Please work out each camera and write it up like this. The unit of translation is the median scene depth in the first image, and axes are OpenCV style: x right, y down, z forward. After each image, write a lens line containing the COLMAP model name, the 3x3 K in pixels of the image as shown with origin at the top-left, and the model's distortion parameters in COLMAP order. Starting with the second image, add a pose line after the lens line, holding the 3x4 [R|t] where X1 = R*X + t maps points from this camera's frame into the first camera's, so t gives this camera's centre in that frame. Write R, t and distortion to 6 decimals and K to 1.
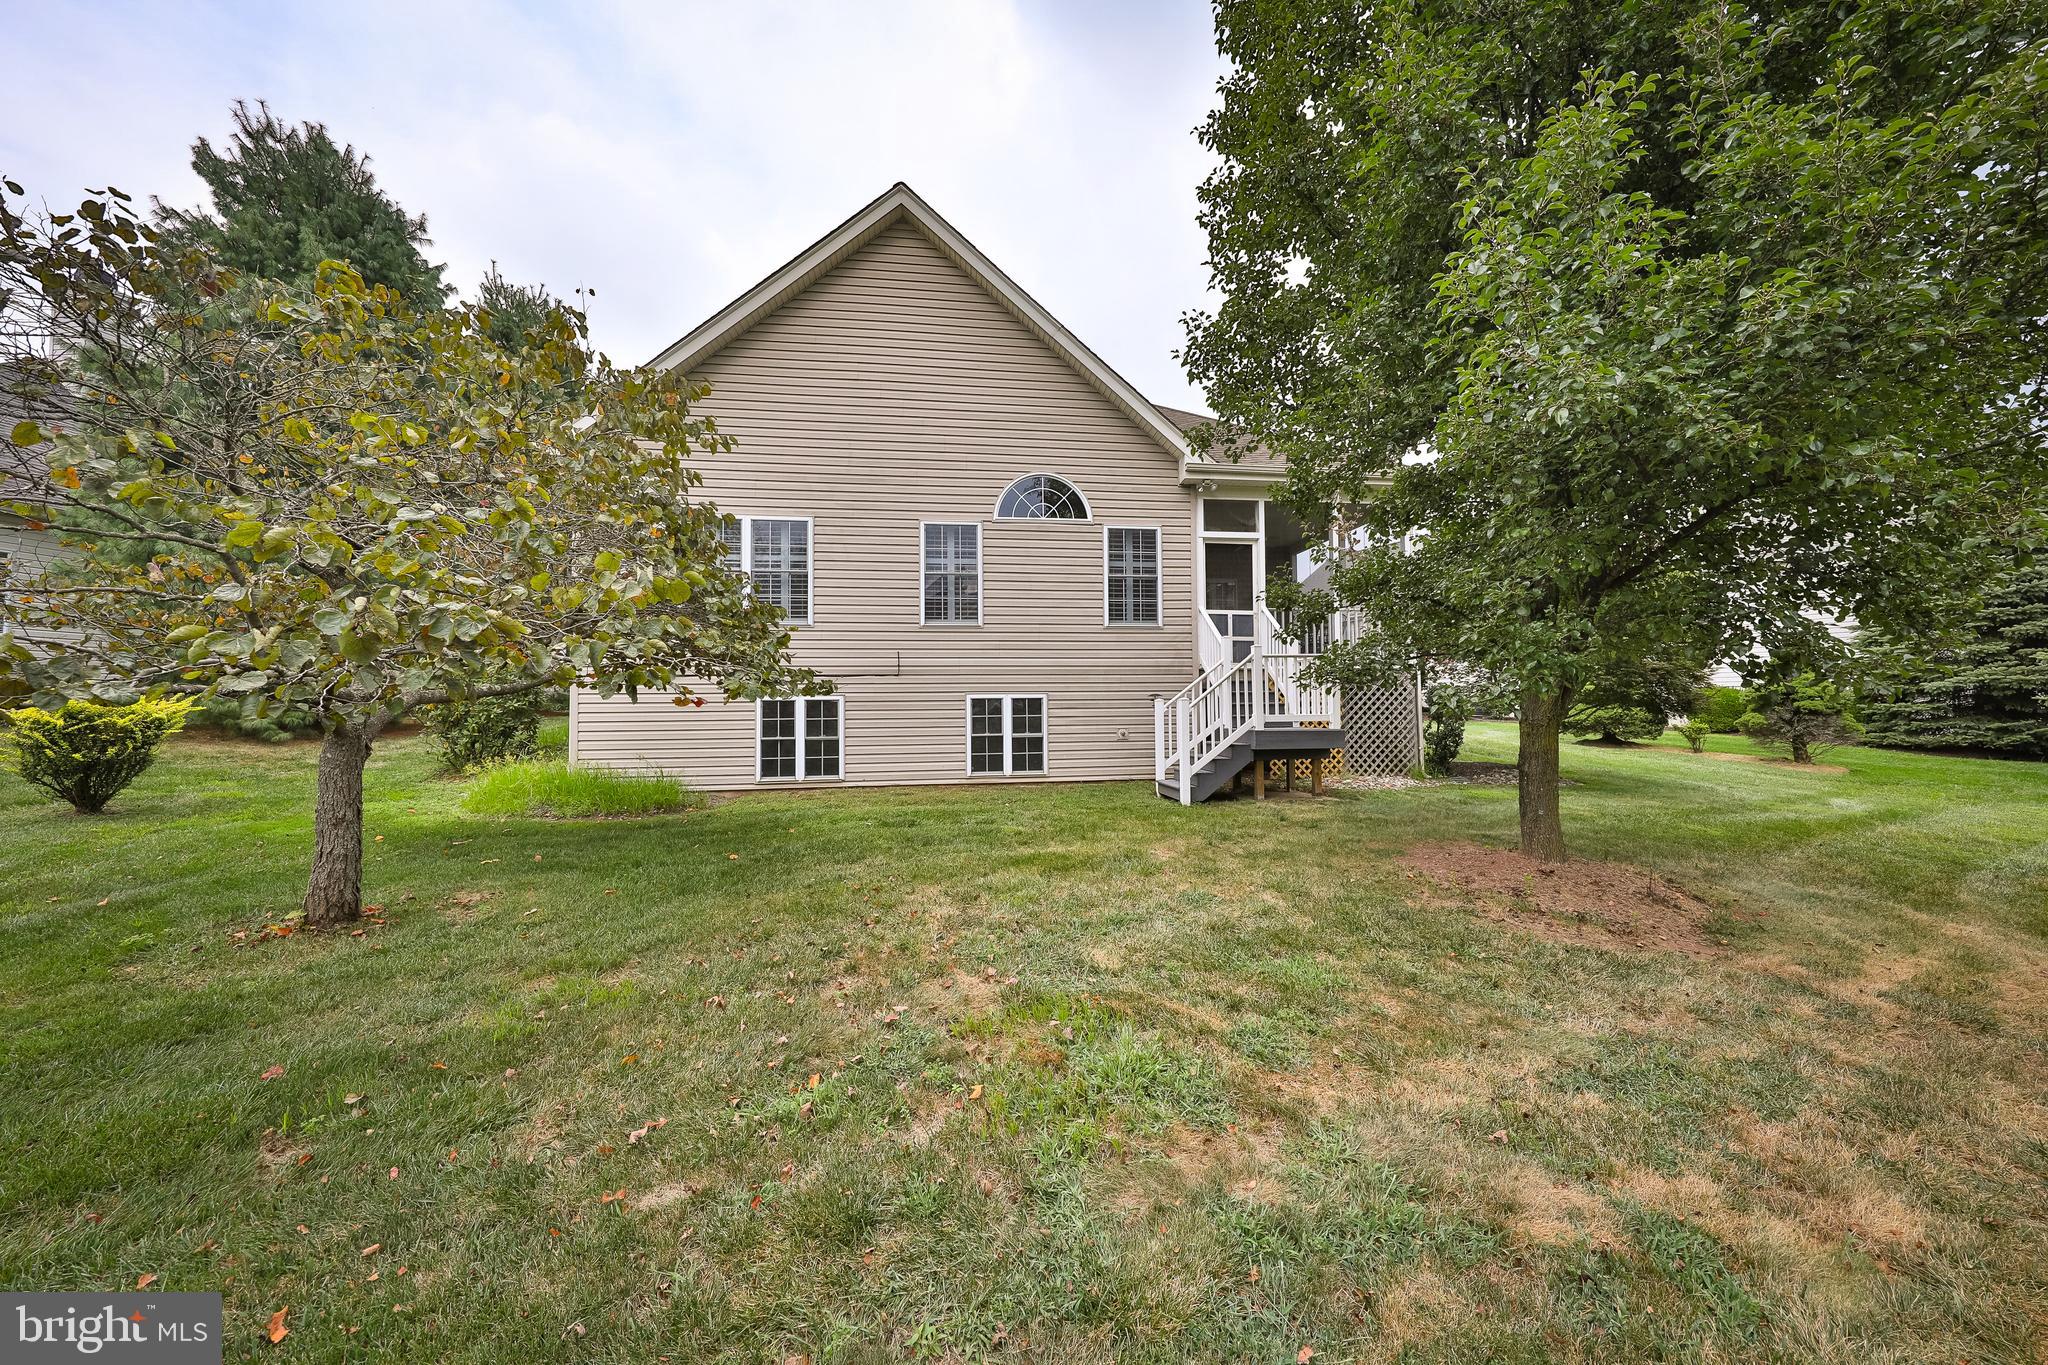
lens RADIAL K [[731.7, 0, 1025.3], [0, 731.7, 687.8], [0, 0, 1]] dist [0.002656, -0.006297]
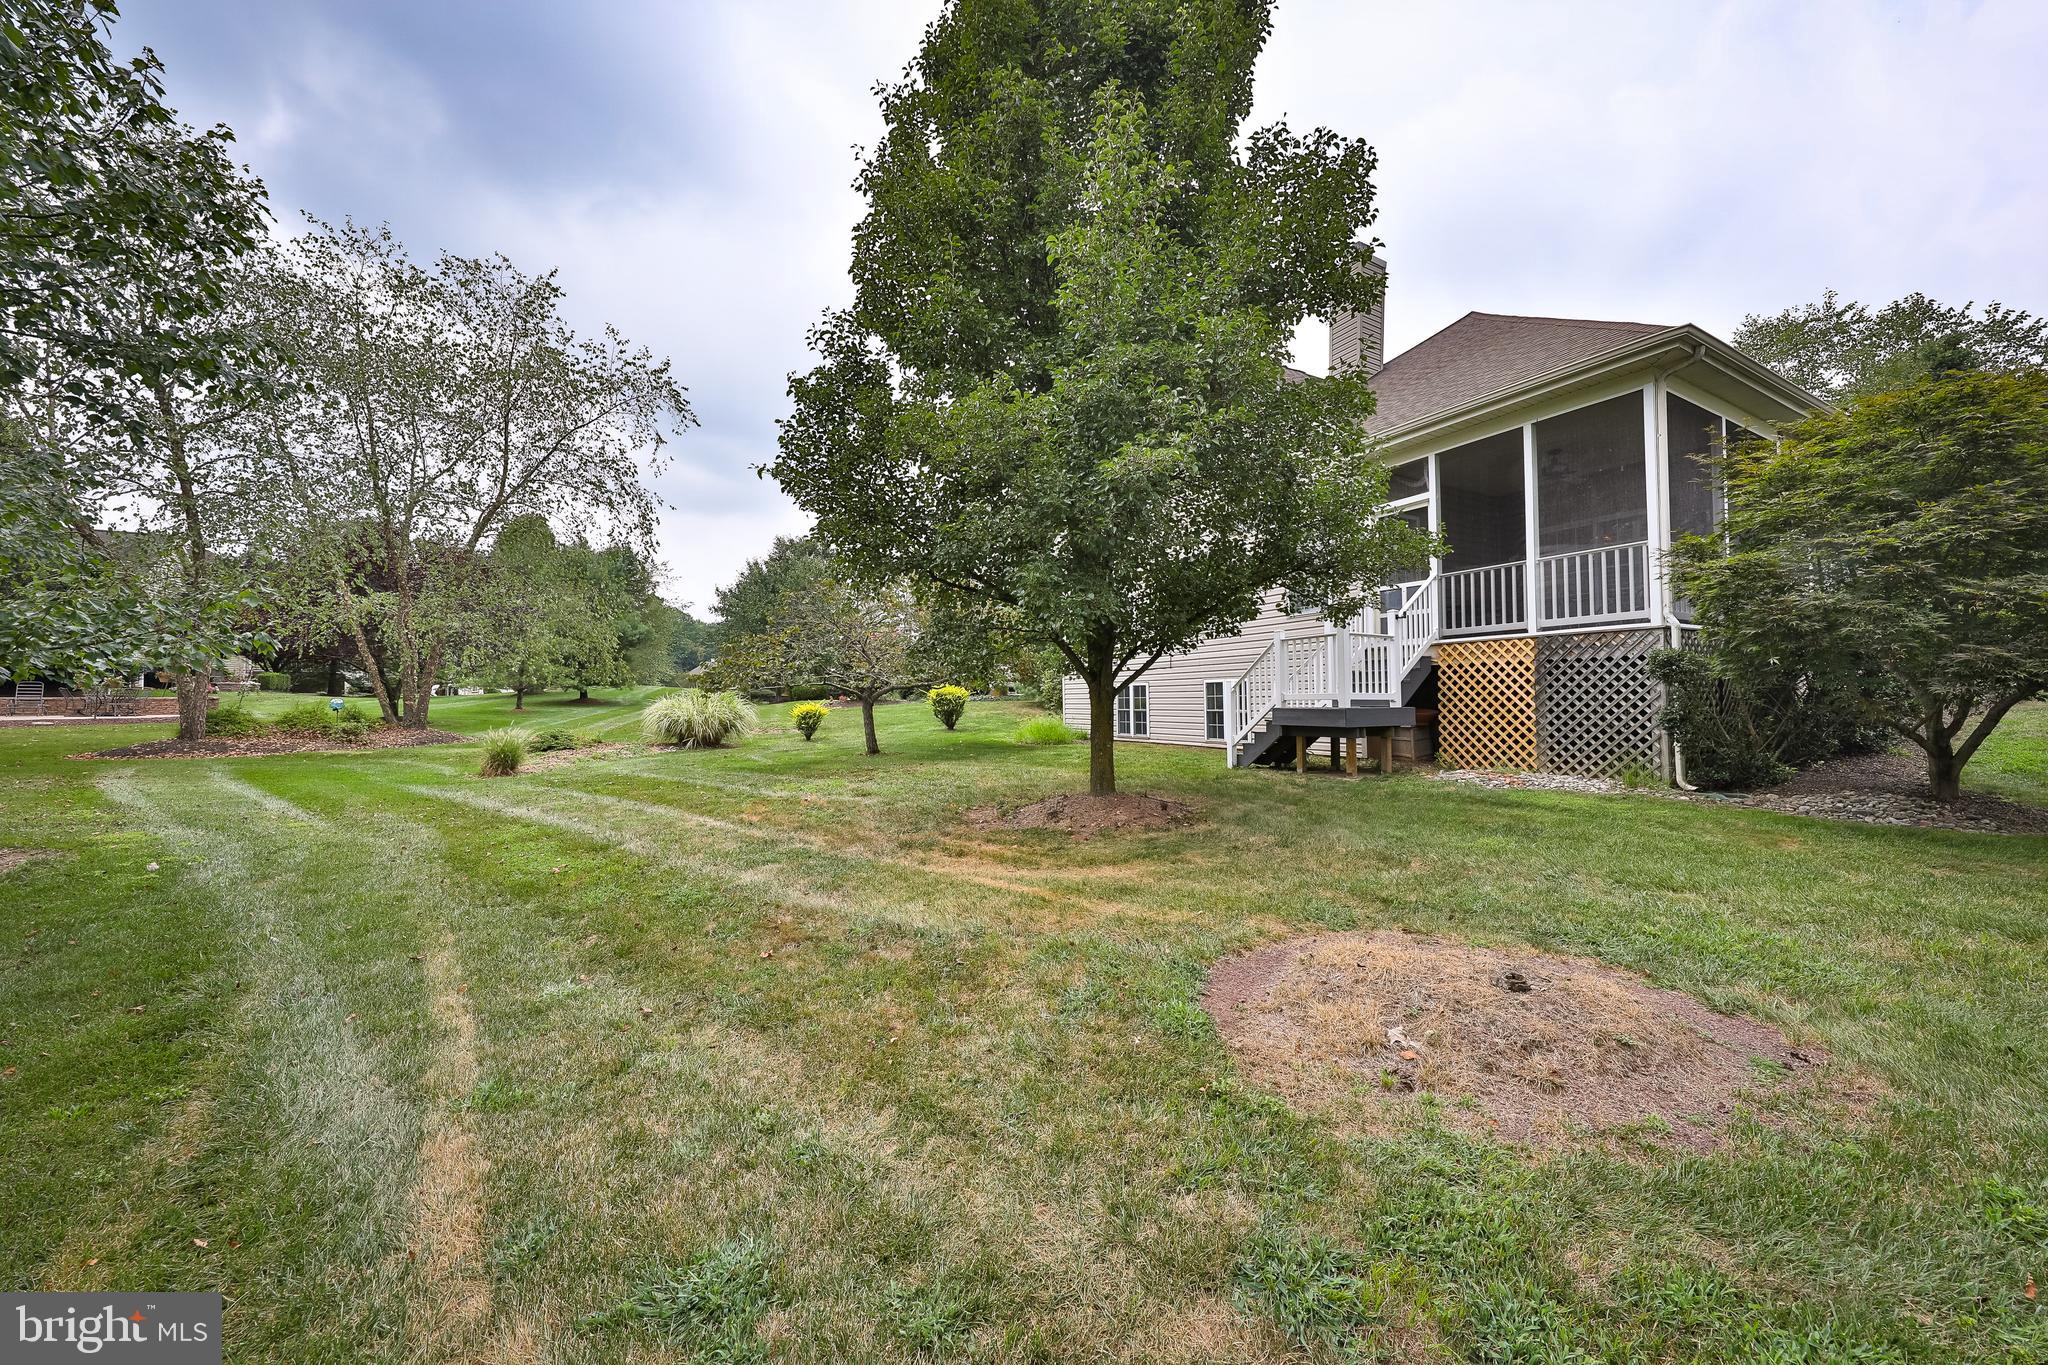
lens RADIAL K [[731.7, 0, 1025.3], [0, 731.7, 687.8], [0, 0, 1]] dist [0.002656, -0.006297]
pose [[0.342782, -0.007359, -0.939386, 1.061878], [0.036444, 0.999321, 0.005470, 0.004908], [0.938708, -0.036110, 0.342818, 0.234929]]
